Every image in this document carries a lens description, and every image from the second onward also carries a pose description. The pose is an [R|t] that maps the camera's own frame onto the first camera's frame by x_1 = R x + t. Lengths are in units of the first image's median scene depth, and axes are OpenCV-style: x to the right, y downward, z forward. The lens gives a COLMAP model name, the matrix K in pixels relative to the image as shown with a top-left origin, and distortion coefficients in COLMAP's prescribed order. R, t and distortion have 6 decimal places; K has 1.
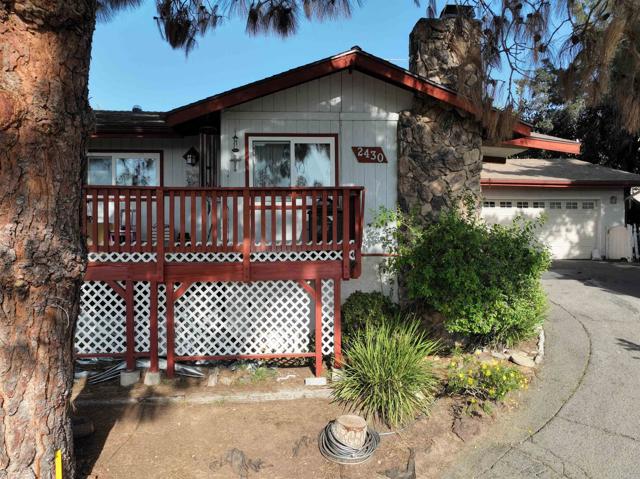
lens RADIAL K [[447.6, 0, 320.0], [0, 447.6, 239.5], [0, 0, 1]] dist [0.009288, 0.010344]
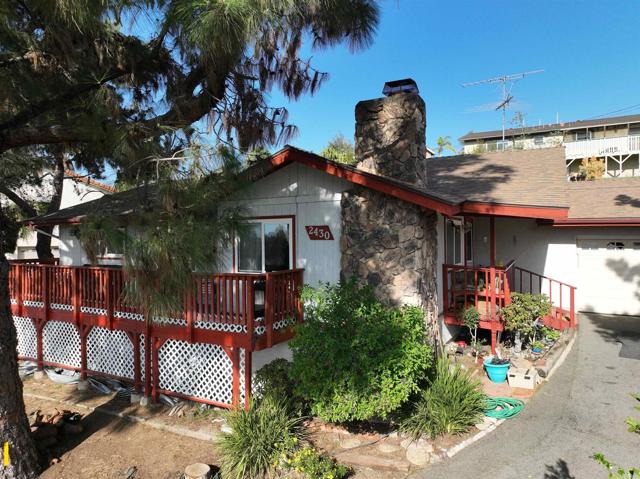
lens RADIAL K [[447.6, 0, 320.0], [0, 447.6, 239.5], [0, 0, 1]] dist [0.009288, 0.010344]
pose [[0.831995, 0.001810, -0.554781, 0.731320], [0.002573, 0.999971, 0.007121, -0.181658], [0.554778, -0.007351, 0.831966, 0.080160]]
